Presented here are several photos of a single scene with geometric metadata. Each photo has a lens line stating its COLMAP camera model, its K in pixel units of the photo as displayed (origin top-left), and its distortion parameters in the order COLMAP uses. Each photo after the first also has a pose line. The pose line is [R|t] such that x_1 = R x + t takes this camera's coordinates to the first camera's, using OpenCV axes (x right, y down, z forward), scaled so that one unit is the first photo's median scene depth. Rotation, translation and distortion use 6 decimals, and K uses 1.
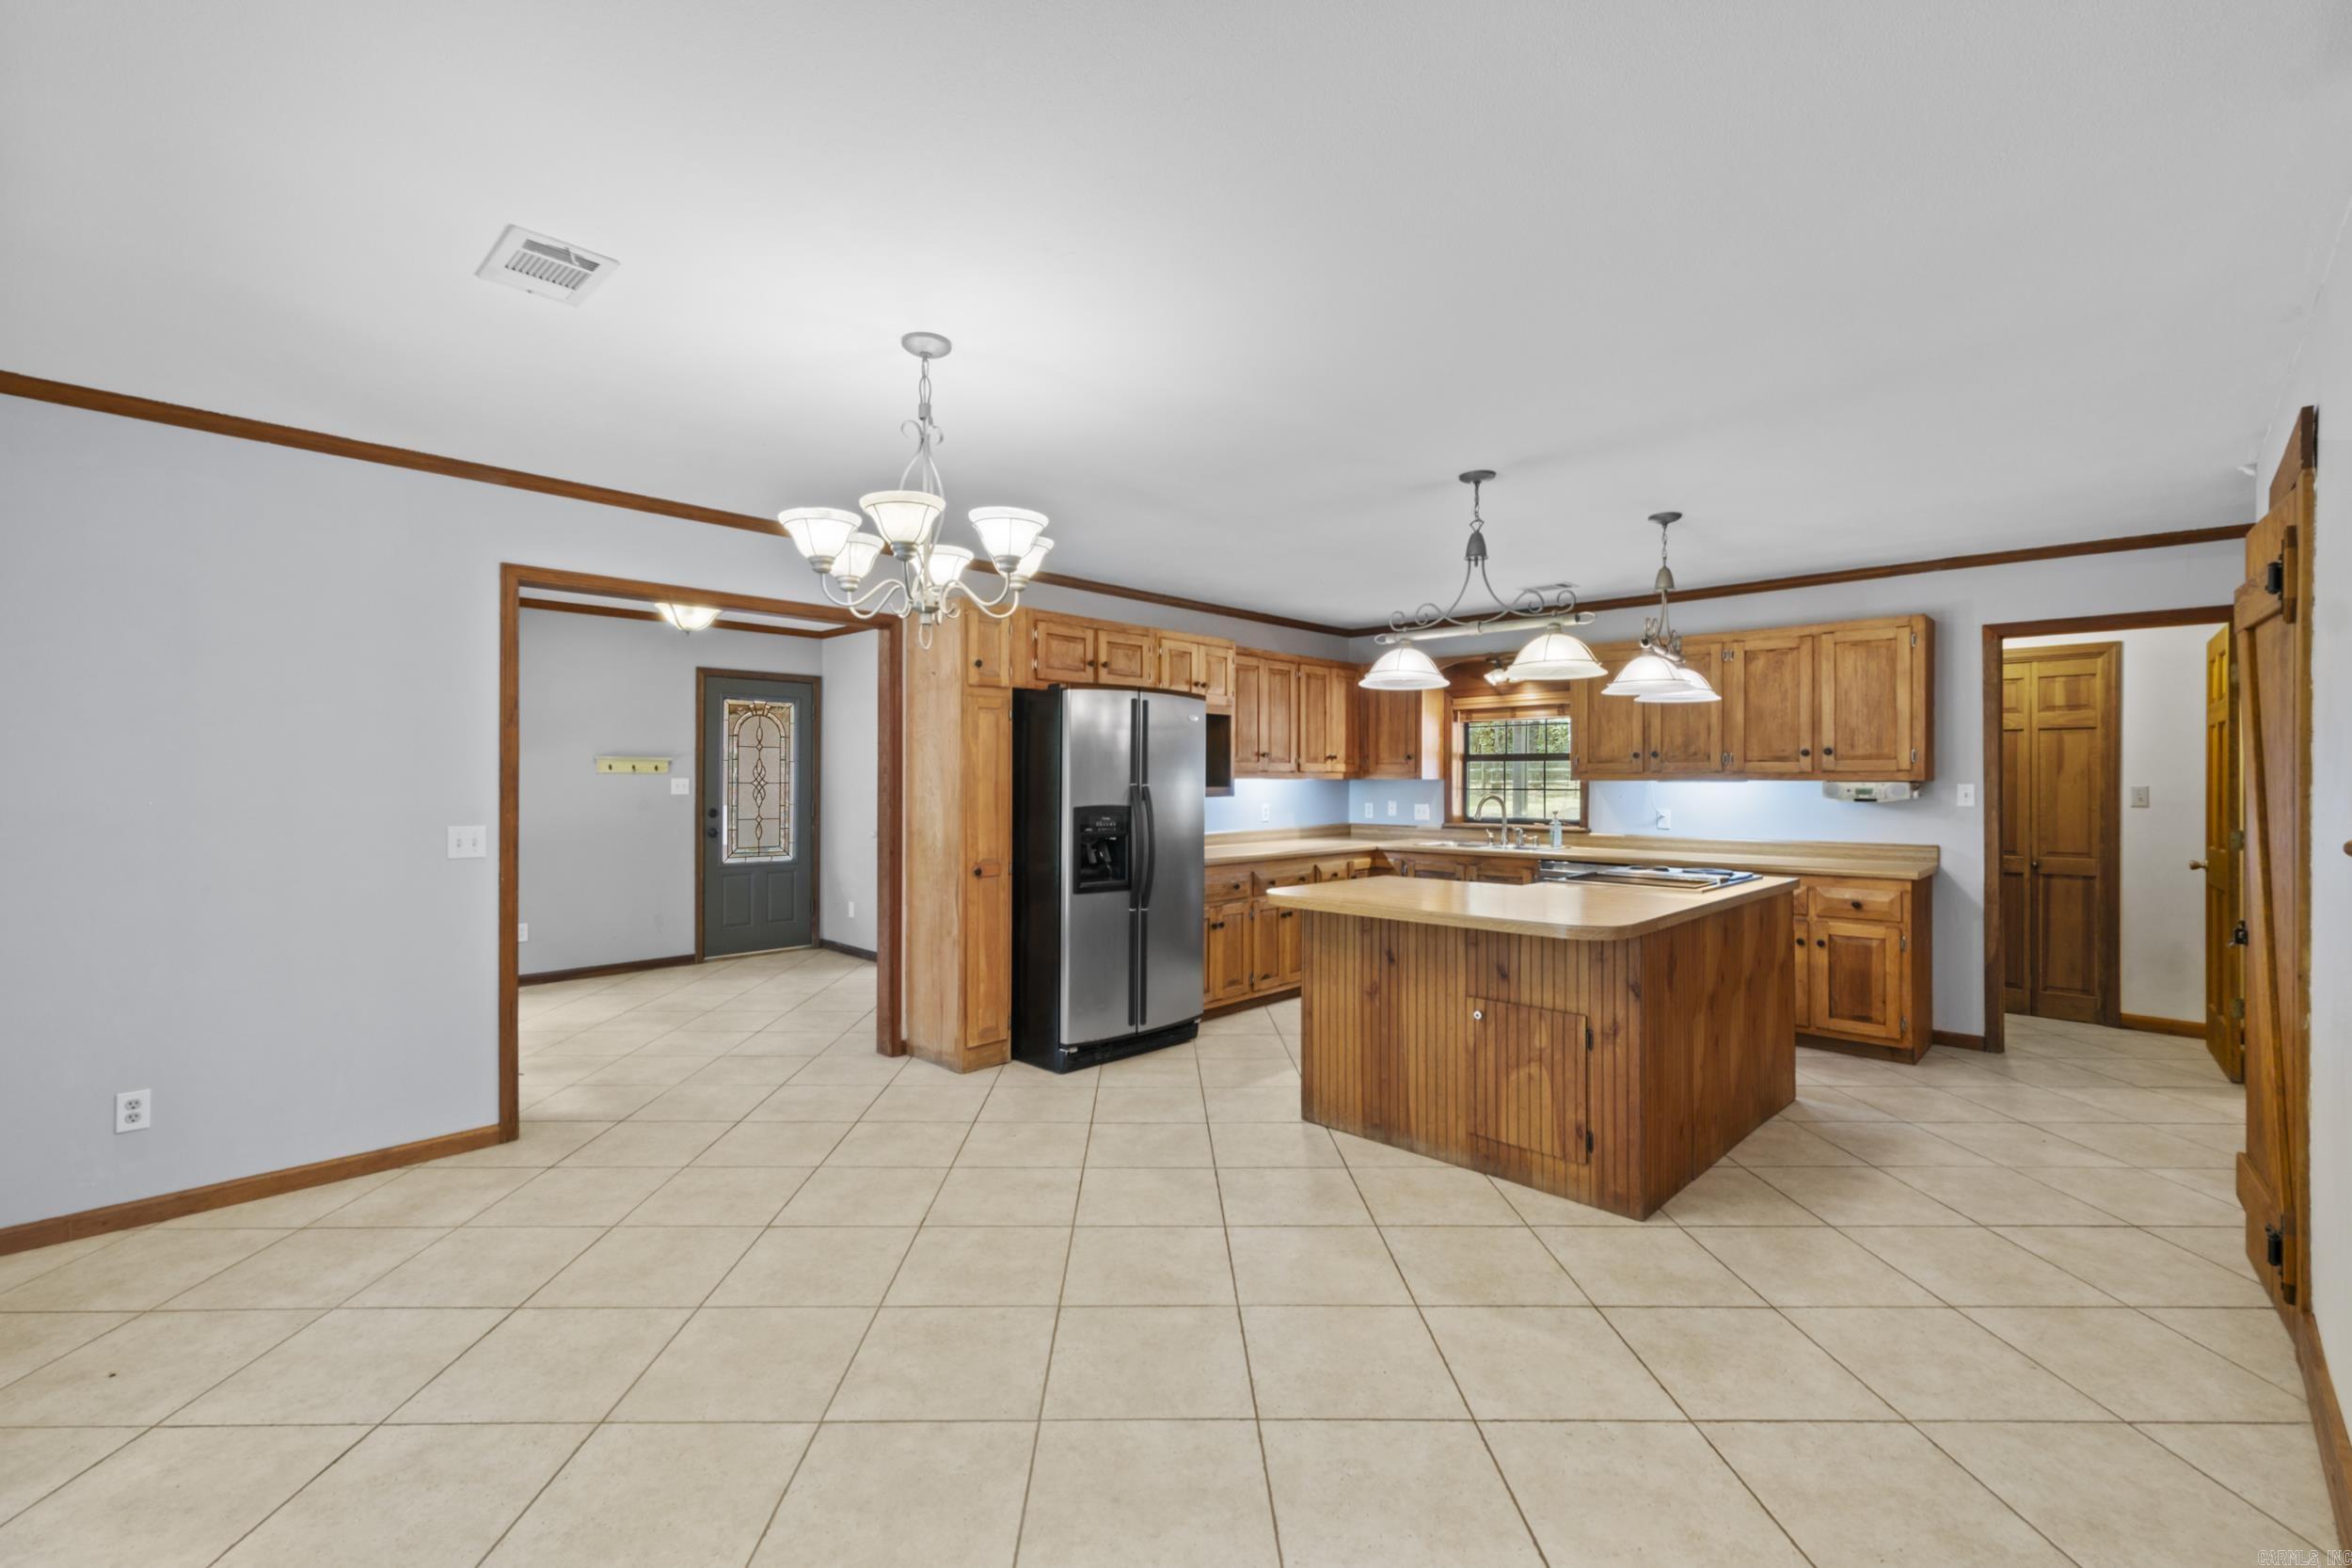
lens RADIAL K [[1020.8, 0, 1152.2], [0, 1020.8, 771.4], [0, 0, 1]] dist [0.004513, 0.000600]
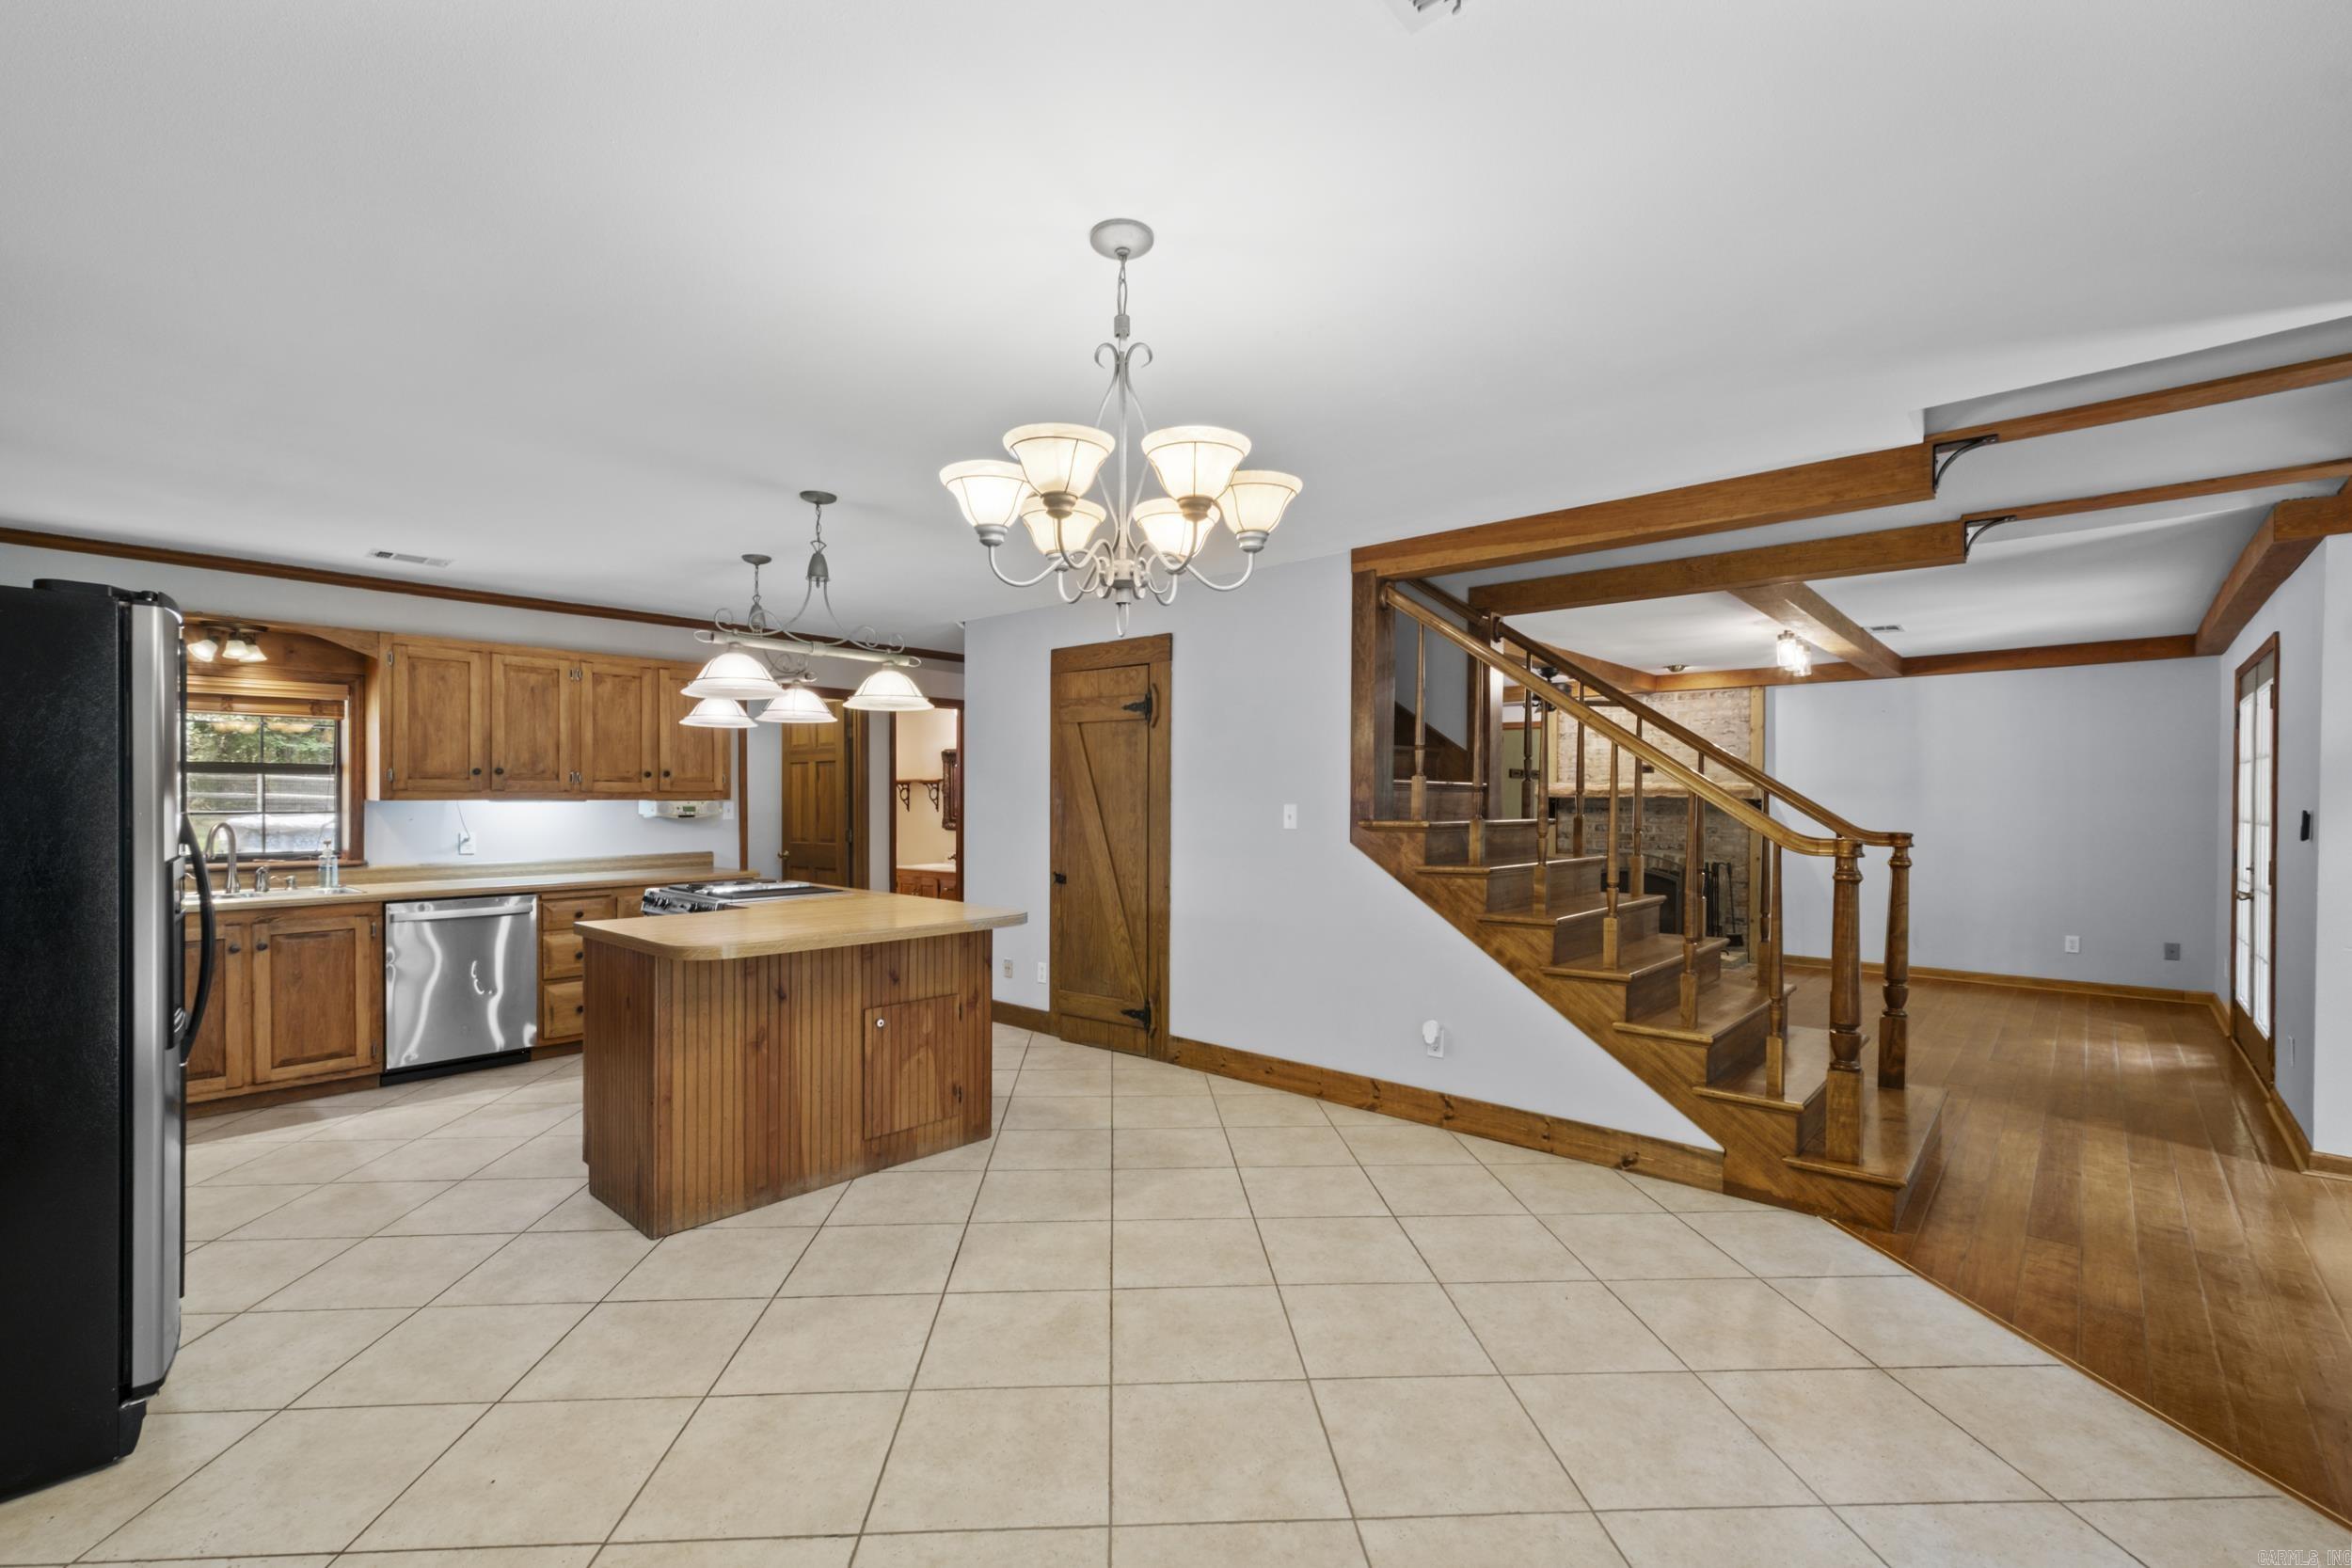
lens RADIAL K [[1020.8, 0, 1174.6], [0, 1020.8, 809.4], [0, 0, 1]] dist [0.004513, 0.000600]
pose [[-0.054127, -0.012511, 0.998456, -0.704402], [-0.008326, 0.999892, 0.012078, 0.001871], [-0.998499, -0.007659, -0.054225, 0.708106]]
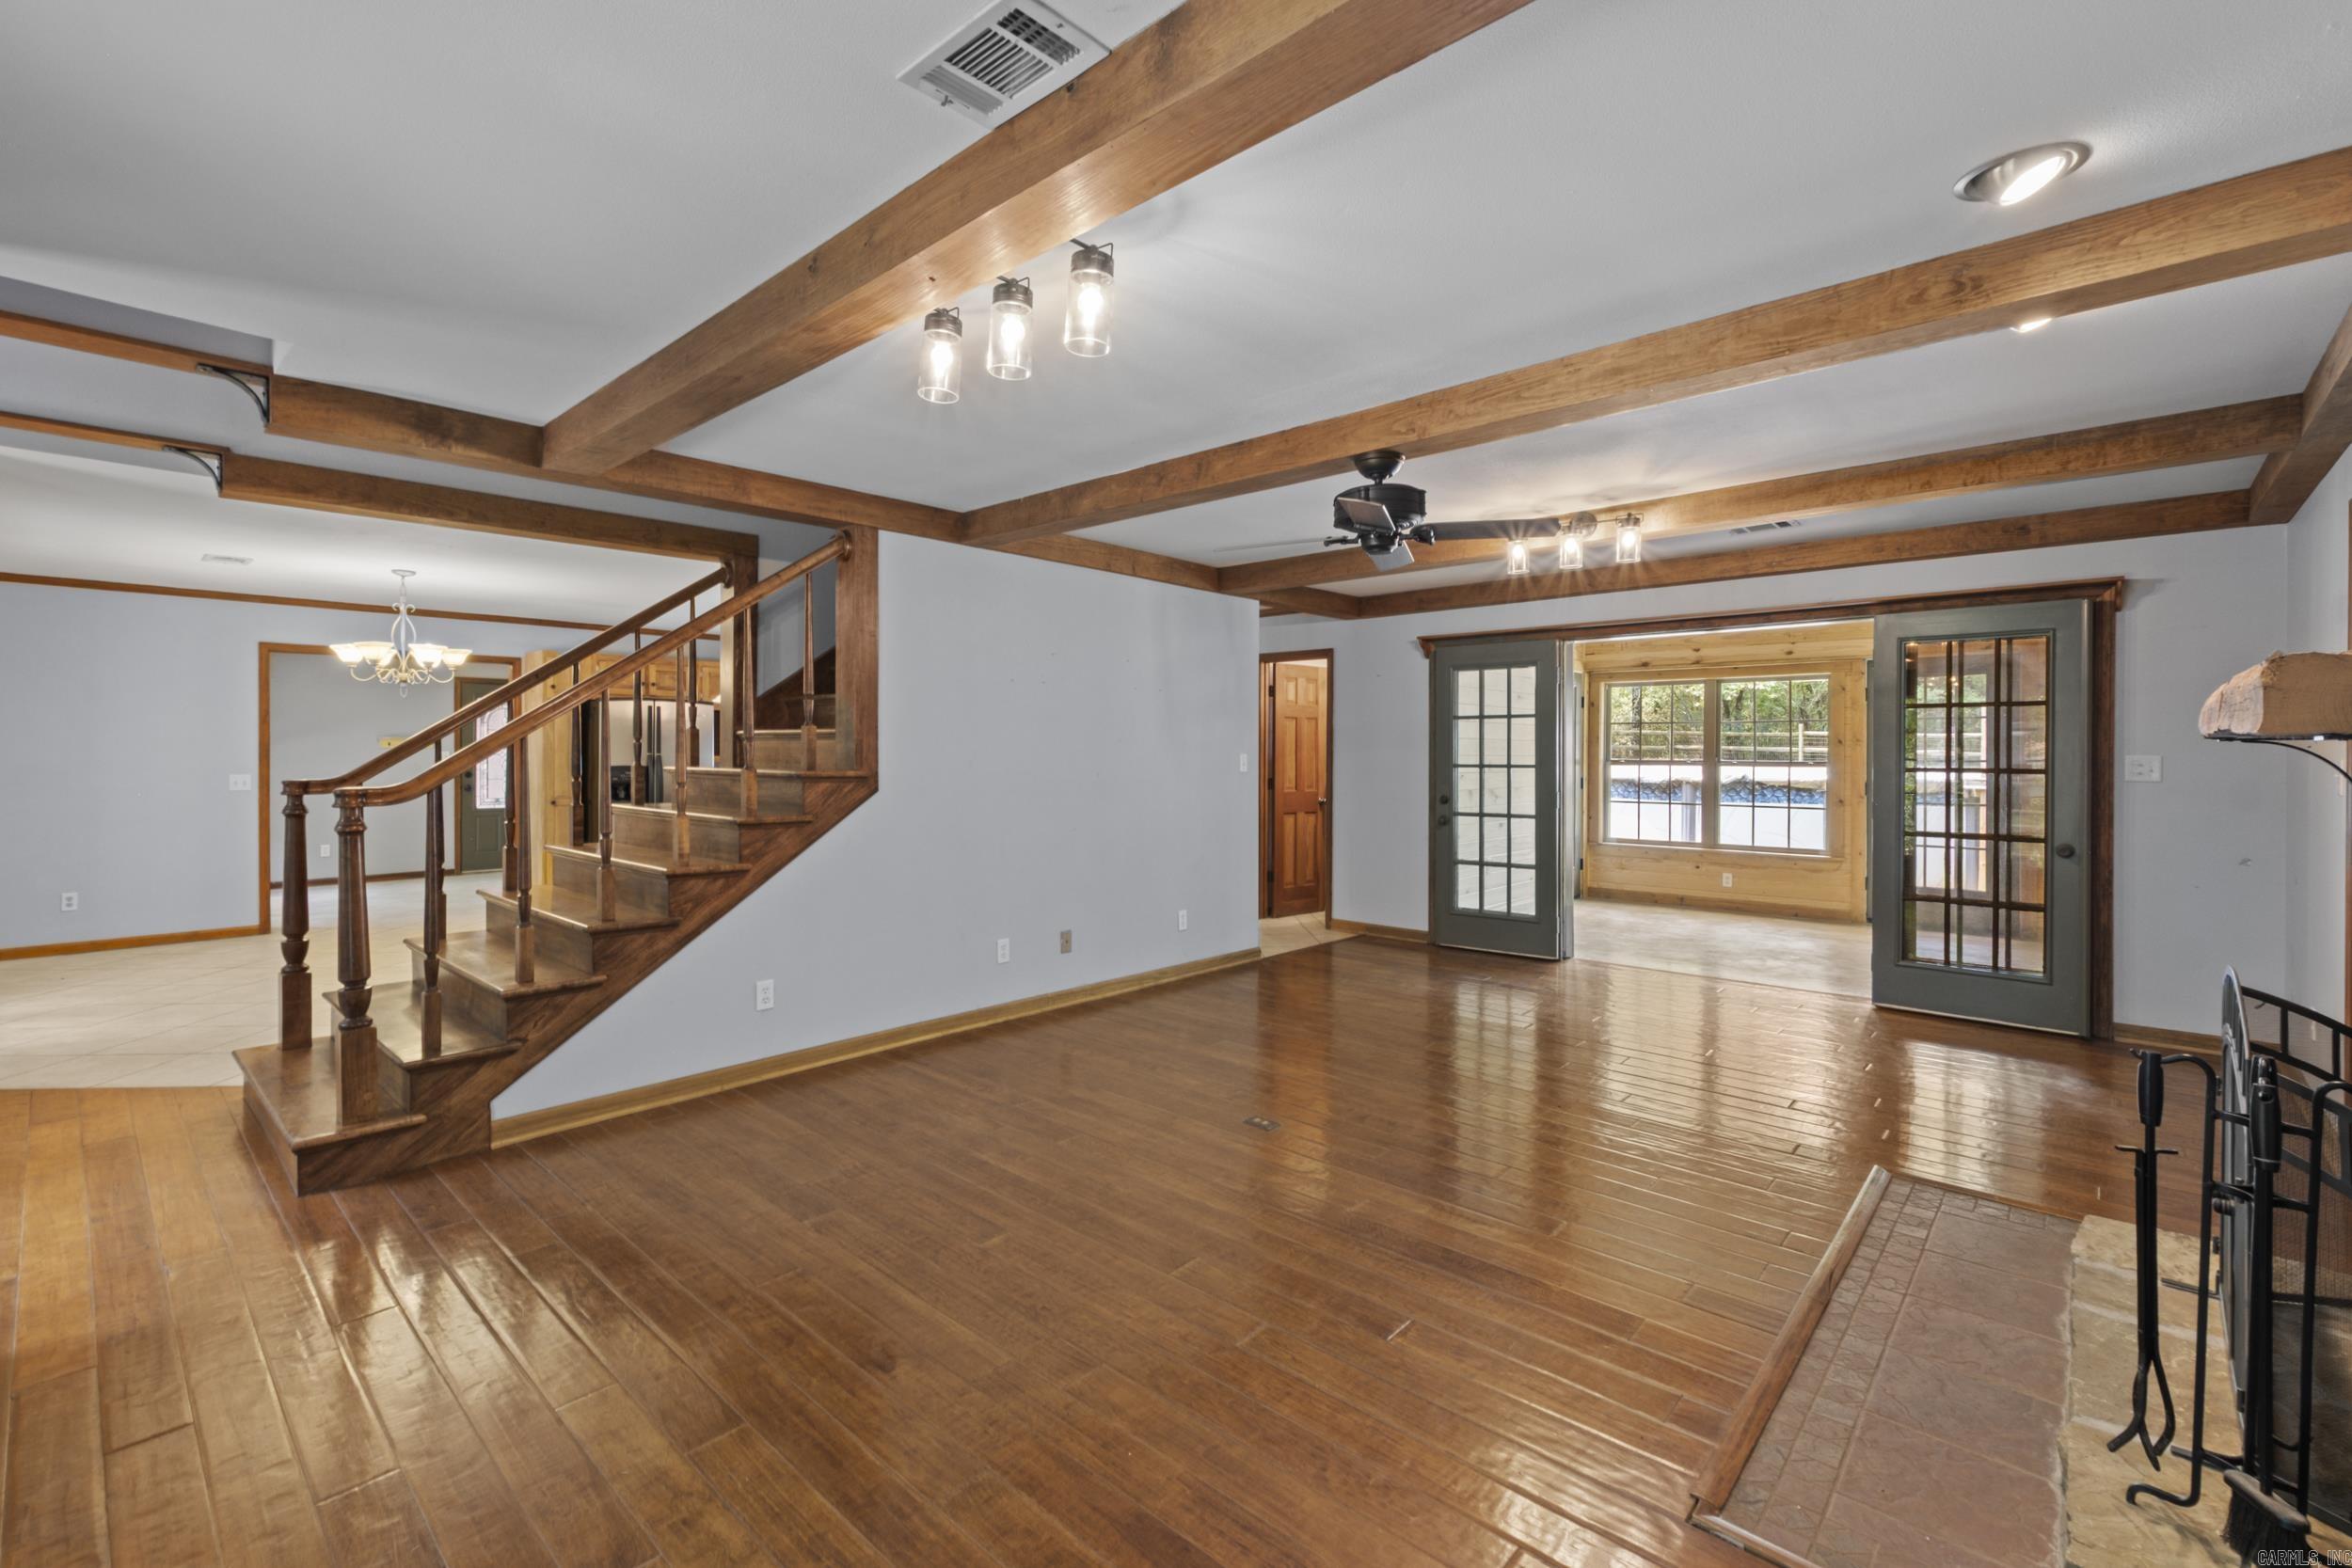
lens RADIAL K [[1020.8, 0, 1167.0], [0, 1020.8, 759.2], [0, 0, 1]] dist [0.004513, 0.000600]
pose [[0.999272, -0.002781, 0.038047, 1.071561], [0.002245, 0.999898, 0.014128, -0.002220], [-0.038083, -0.014033, 0.999176, -1.079300]]
